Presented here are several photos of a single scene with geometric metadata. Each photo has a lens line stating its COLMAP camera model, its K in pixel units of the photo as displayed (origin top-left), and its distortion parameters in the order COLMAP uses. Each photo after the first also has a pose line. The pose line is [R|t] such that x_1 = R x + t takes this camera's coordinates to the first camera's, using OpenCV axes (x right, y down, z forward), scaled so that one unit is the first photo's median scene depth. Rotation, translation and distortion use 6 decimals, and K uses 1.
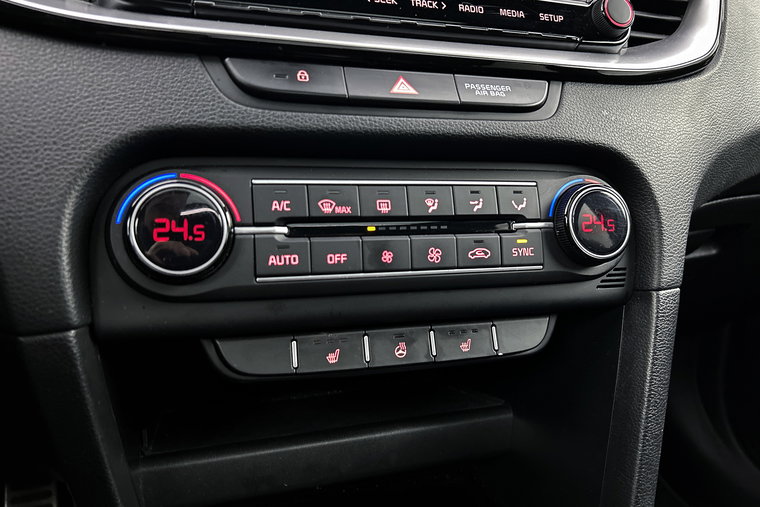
lens RADIAL K [[580.1, 0, 375.0], [0, 580.1, 259.0], [0, 0, 1]] dist [0.050210, -0.053167]
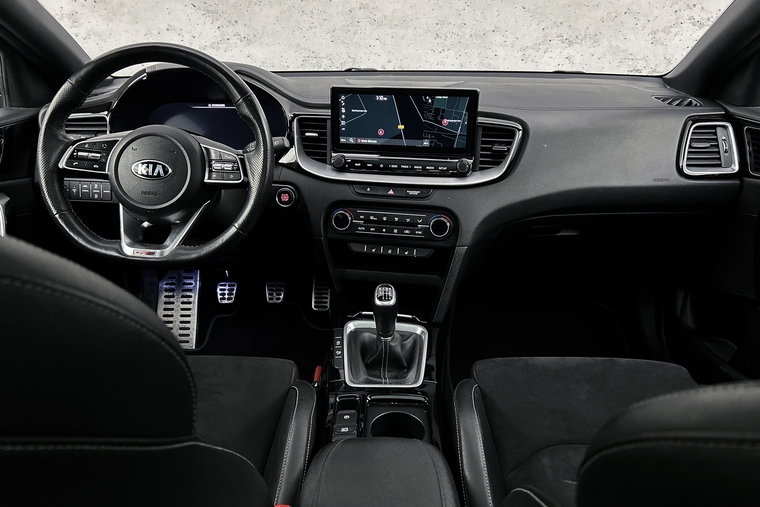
lens RADIAL K [[580.1, 0, 382.6], [0, 580.1, 261.2], [0, 0, 1]] dist [0.050210, -0.053167]
pose [[0.883314, 0.162649, -0.439661, 1.954798], [-0.077334, 0.975588, 0.205539, -0.665410], [0.462359, -0.147555, 0.874329, -2.852123]]
